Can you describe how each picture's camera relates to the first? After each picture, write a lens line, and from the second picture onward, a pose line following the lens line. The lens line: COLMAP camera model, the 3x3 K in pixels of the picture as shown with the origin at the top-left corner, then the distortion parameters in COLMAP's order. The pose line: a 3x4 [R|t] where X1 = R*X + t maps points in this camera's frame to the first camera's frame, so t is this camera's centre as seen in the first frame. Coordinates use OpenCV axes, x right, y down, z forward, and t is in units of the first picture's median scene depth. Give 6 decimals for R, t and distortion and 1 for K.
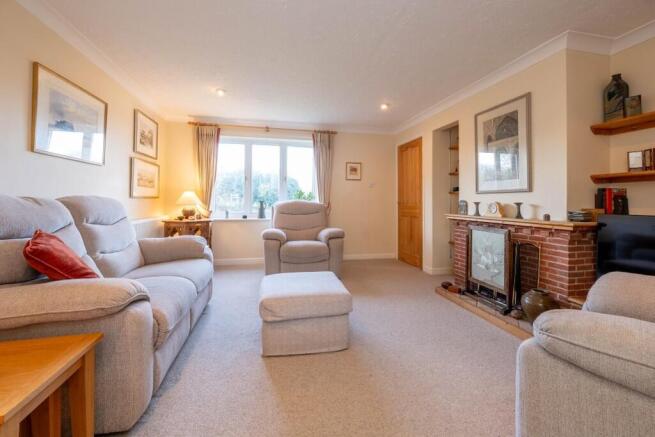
lens RADIAL K [[264.0, 0, 326.7], [0, 264.0, 198.6], [0, 0, 1]] dist [-0.000338, 0.000074]
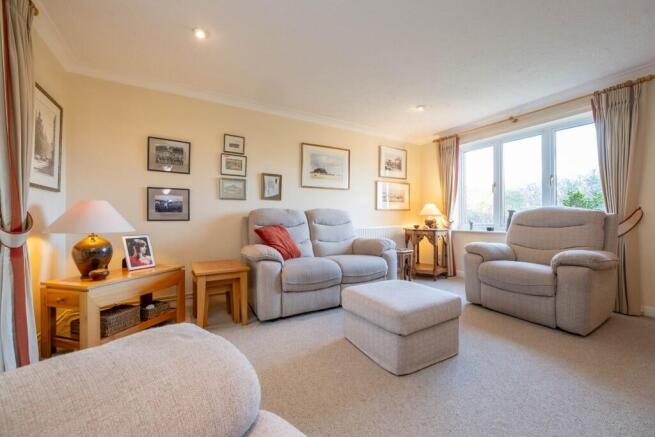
lens RADIAL K [[258.8, 0, 327.2], [0, 258.8, 214.2], [0, 0, 1]] dist [-0.000885, -0.000115]
pose [[0.315956, -0.020954, -0.948542, 0.397833], [0.014596, 0.999745, -0.017223, 0.031932], [0.948662, -0.008403, 0.316181, 0.264351]]
